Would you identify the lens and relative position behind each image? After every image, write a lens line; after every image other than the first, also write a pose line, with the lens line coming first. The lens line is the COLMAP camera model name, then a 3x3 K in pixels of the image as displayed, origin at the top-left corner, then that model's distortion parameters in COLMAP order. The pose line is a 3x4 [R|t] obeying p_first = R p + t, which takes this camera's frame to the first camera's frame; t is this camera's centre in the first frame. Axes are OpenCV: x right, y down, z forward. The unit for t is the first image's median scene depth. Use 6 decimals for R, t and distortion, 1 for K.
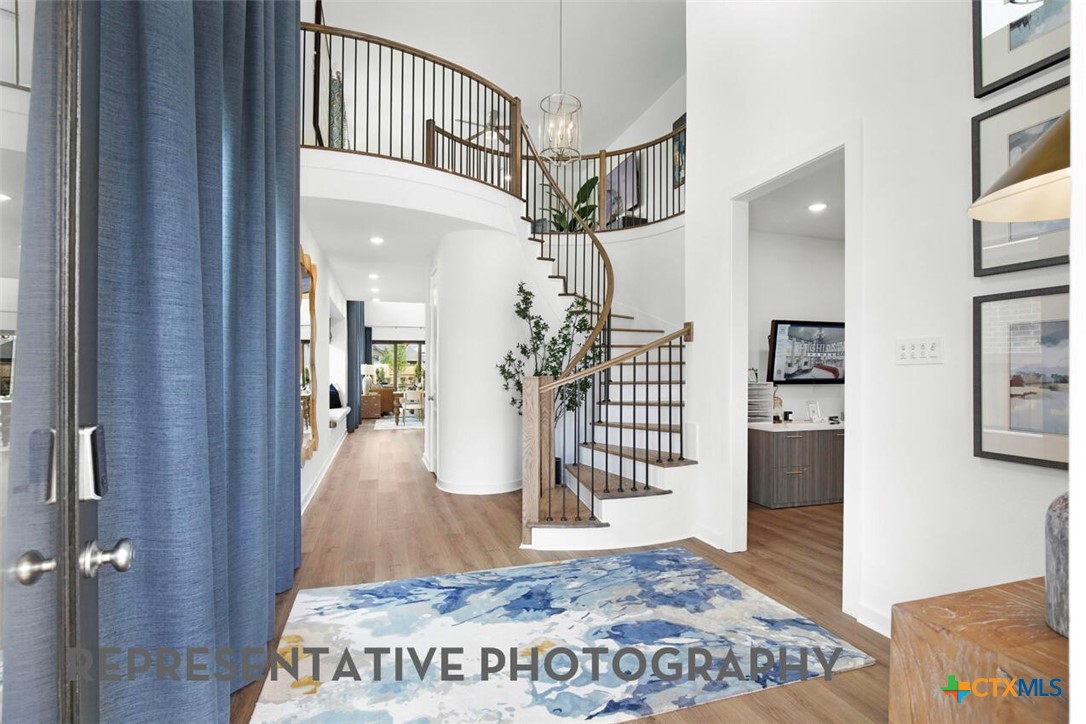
lens RADIAL K [[516.3, 0, 548.2], [0, 516.3, 359.0], [0, 0, 1]] dist [-0.002441, -0.000847]
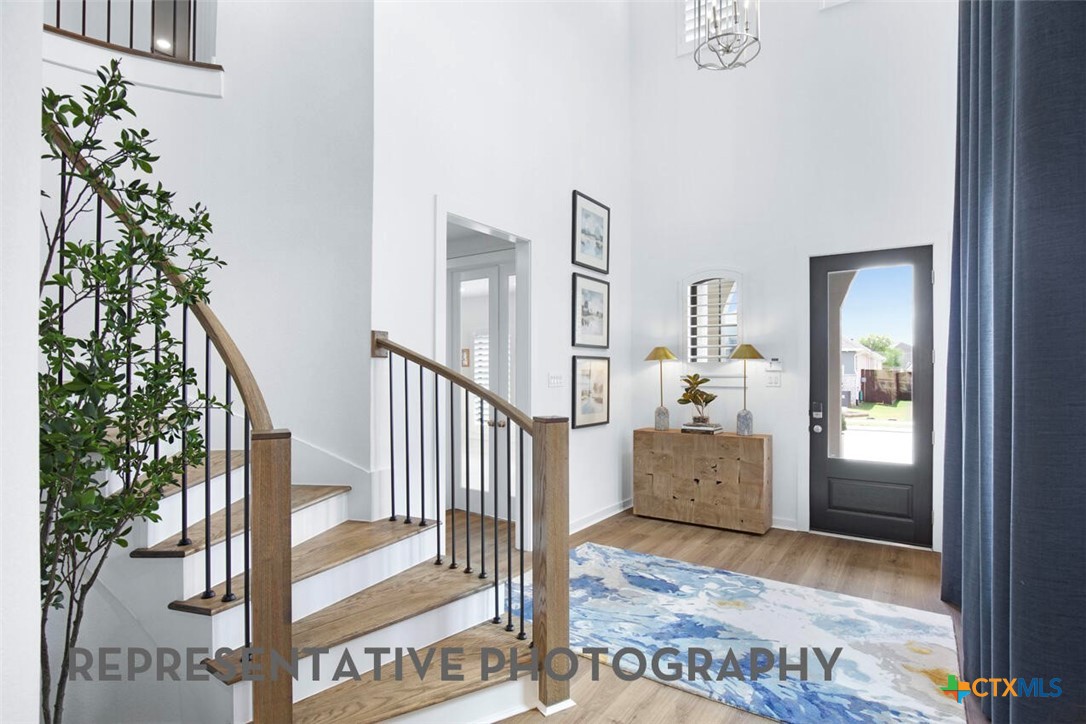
lens RADIAL K [[556.9, 0, 547.2], [0, 556.9, 367.7], [0, 0, 1]] dist [-0.016717, 0.000747]
pose [[-0.611478, 0.007207, 0.791229, -0.391575], [-0.008867, 0.999833, -0.015960, -0.012865], [-0.791212, -0.016775, -0.611312, 1.019312]]
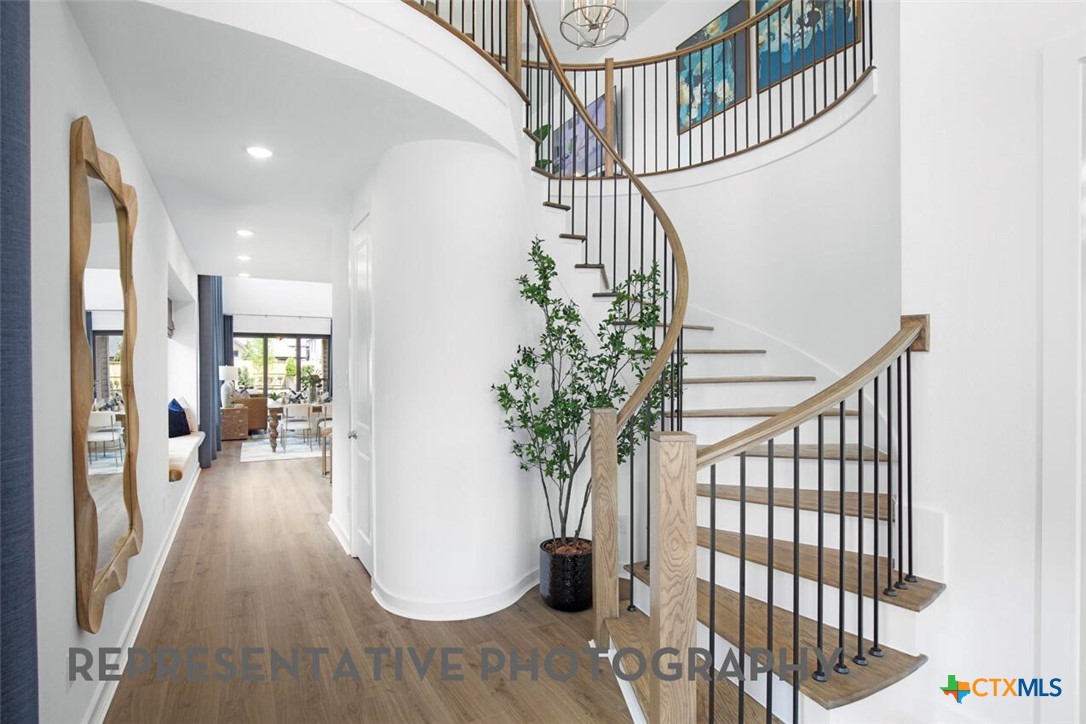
lens RADIAL K [[556.9, 0, 534.7], [0, 556.9, 367.3], [0, 0, 1]] dist [-0.016717, 0.000747]
pose [[0.984521, 0.002943, 0.175242, -0.142868], [-0.006985, 0.999723, 0.022455, -0.019156], [-0.175128, -0.023331, 0.984269, 0.358239]]
